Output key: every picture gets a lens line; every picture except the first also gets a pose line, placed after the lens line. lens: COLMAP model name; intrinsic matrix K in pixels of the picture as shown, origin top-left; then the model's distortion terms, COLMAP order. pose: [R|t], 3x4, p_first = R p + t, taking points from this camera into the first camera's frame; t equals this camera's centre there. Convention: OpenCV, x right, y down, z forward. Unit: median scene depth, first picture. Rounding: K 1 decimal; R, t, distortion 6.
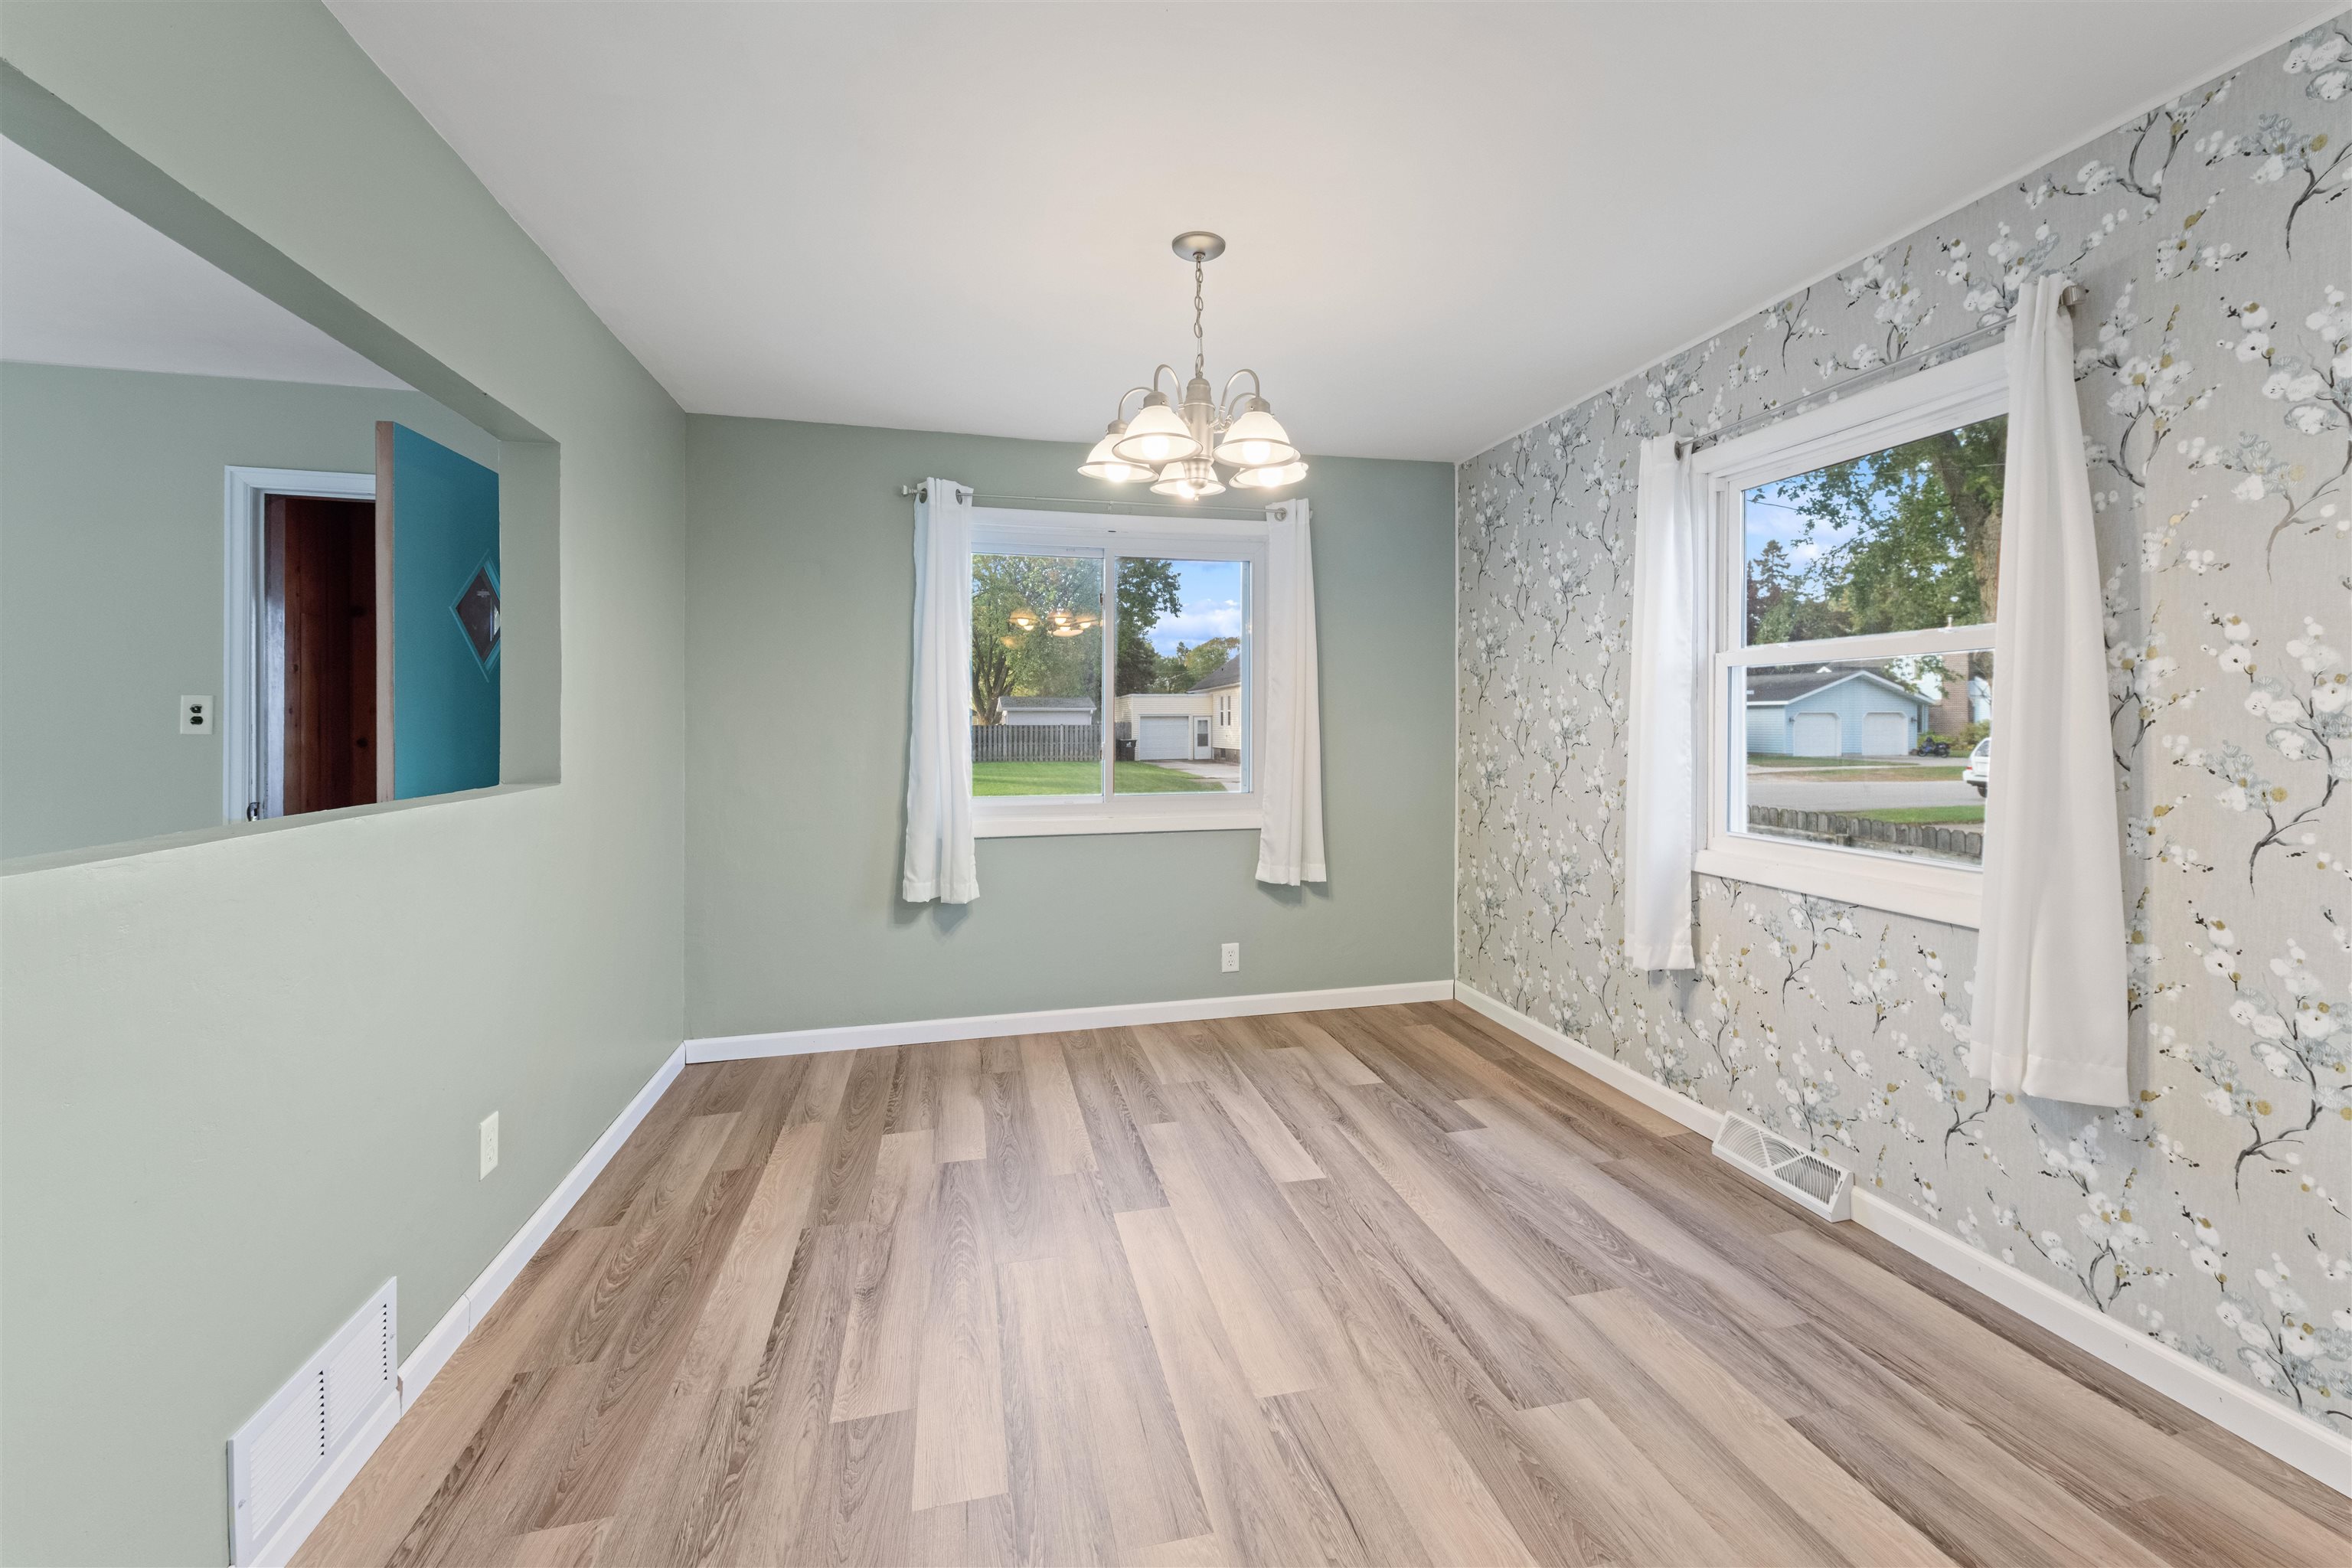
lens RADIAL K [[957.7, 0, 1196.8], [0, 957.7, 732.0], [0, 0, 1]] dist [0.011291, -0.001302]
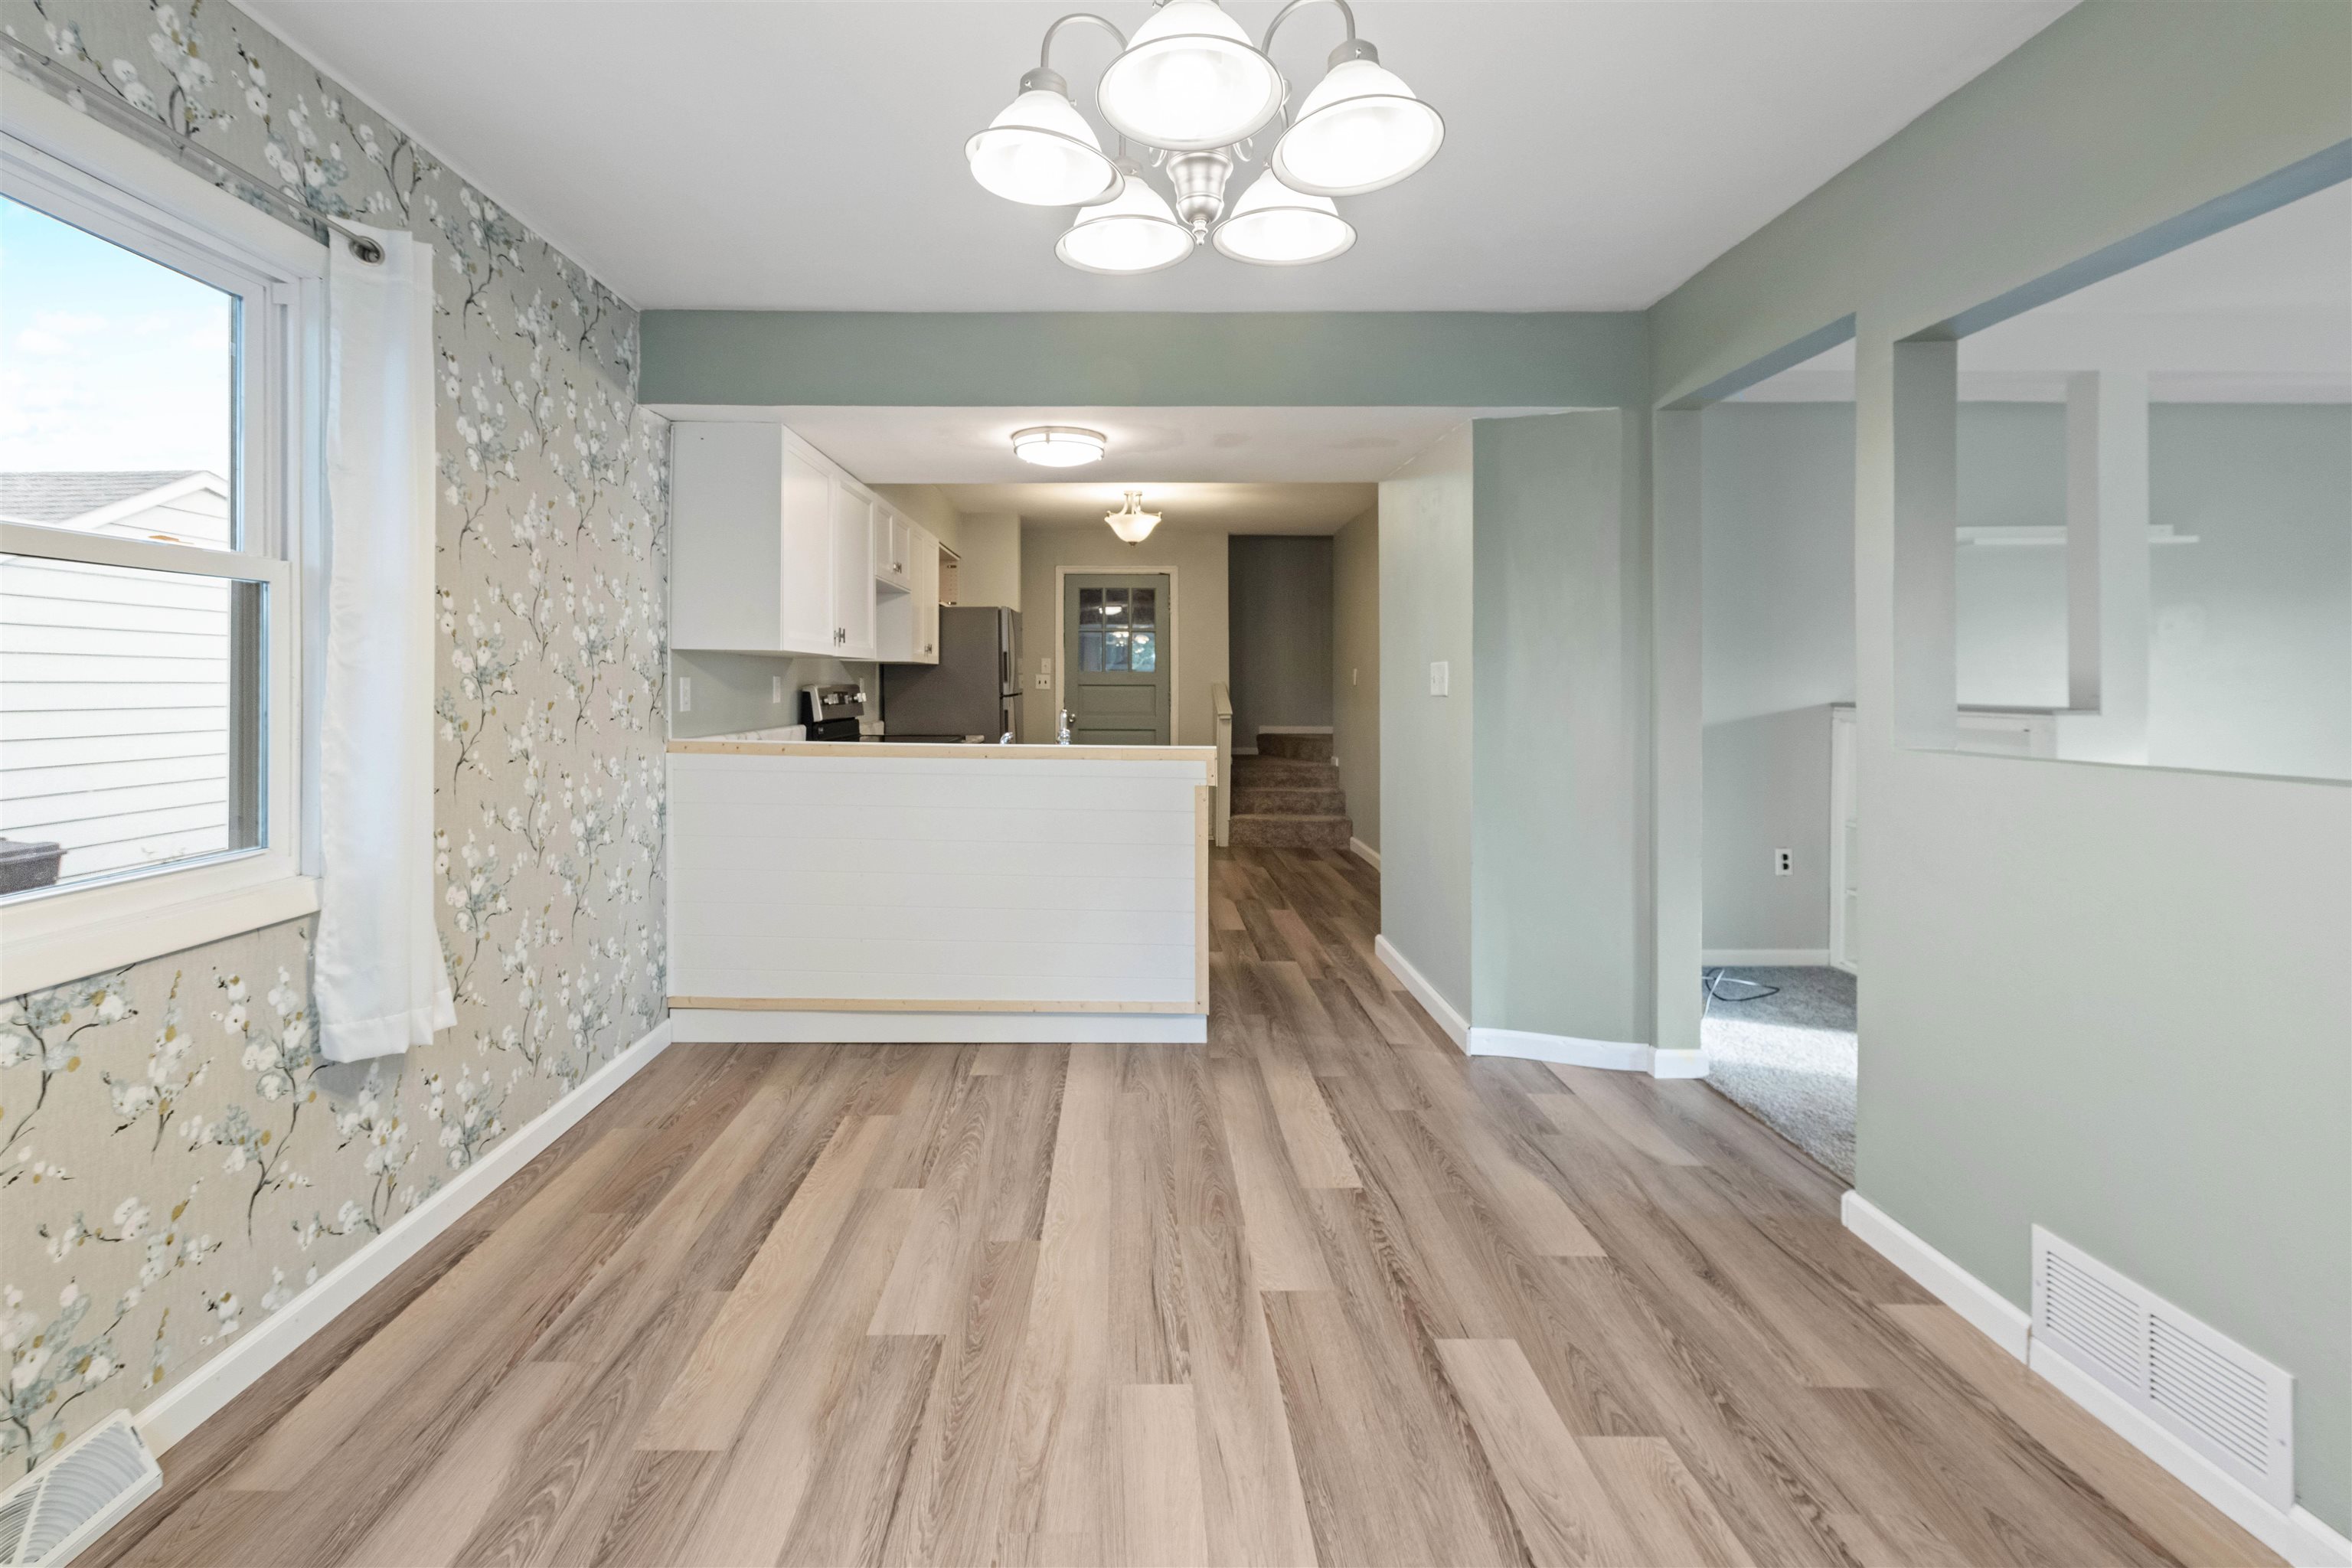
lens RADIAL K [[972.9, 0, 1103.9], [0, 972.9, 679.5], [0, 0, 1]] dist [-0.001453, -0.000105]
pose [[-0.962453, 0.001746, 0.271444, -0.100889], [0.003747, 0.999969, 0.006853, -0.006050], [-0.271424, 0.007613, -0.962430, 1.688434]]
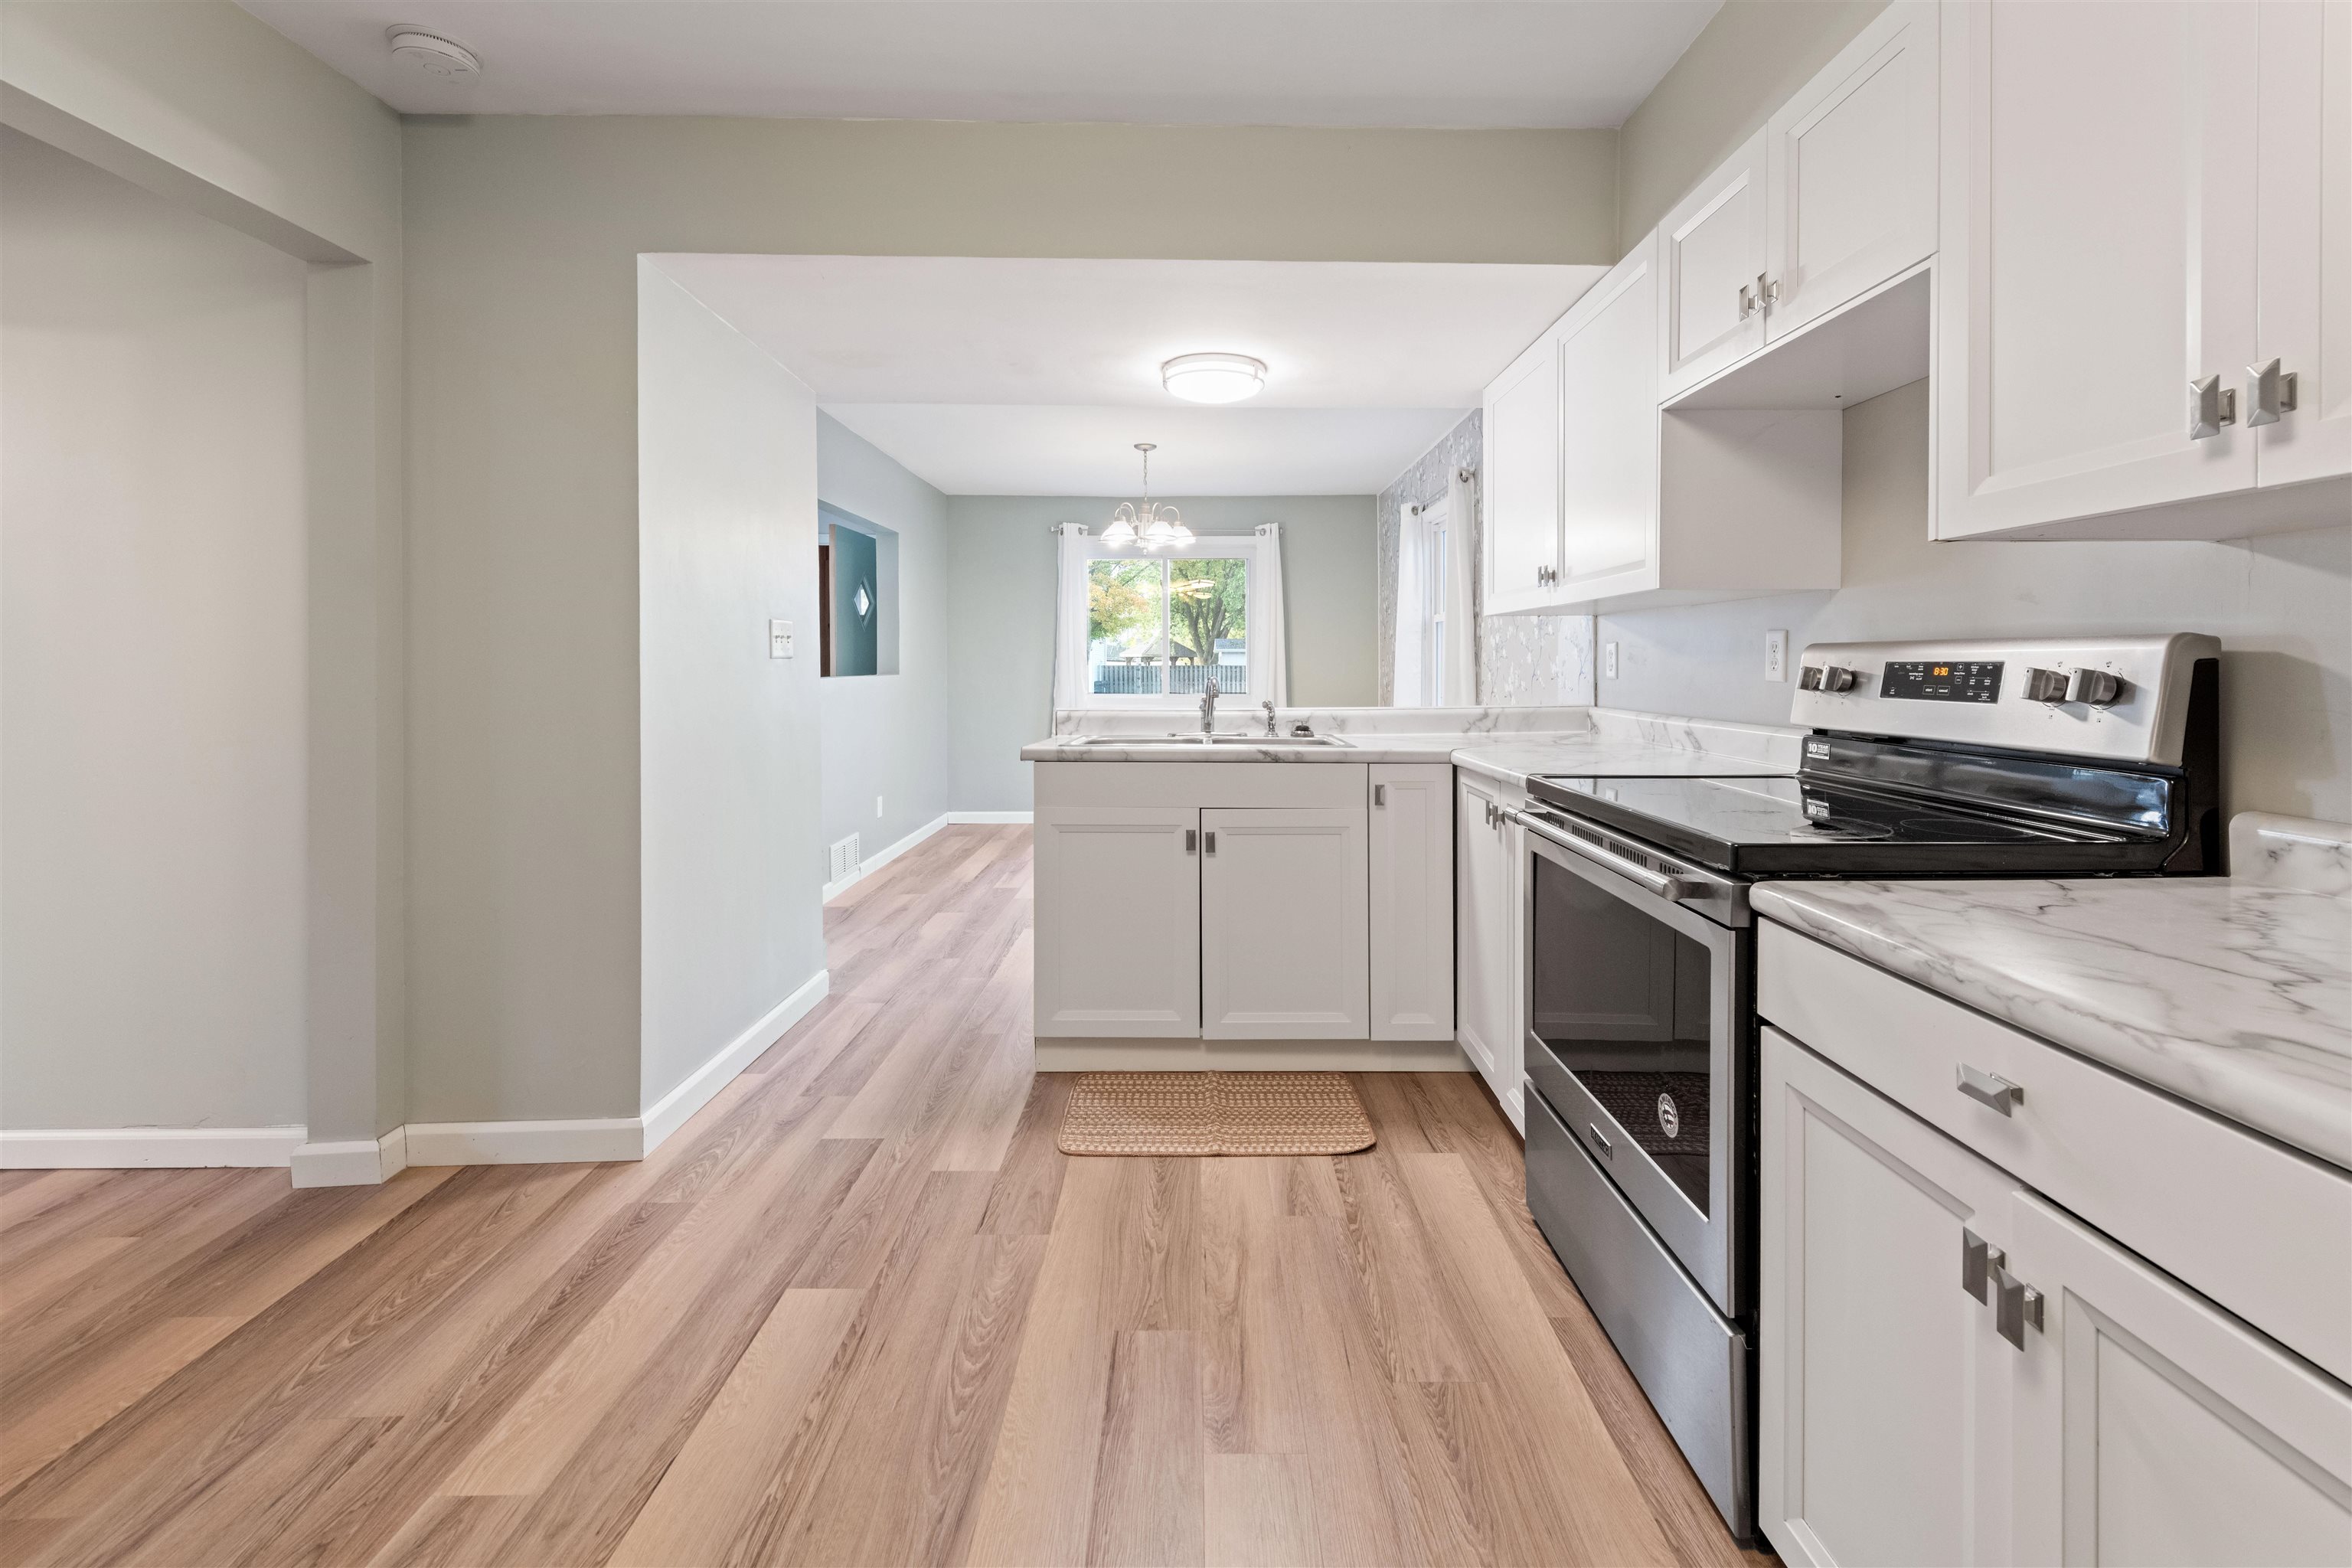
lens RADIAL K [[957.7, 0, 1200.1], [0, 957.7, 685.4], [0, 0, 1]] dist [0.011291, -0.001302]
pose [[0.972846, 0.009594, -0.231255, 0.722231], [-0.006811, 0.999894, 0.012832, 0.051902], [0.231354, -0.010908, 0.972809, -1.335664]]
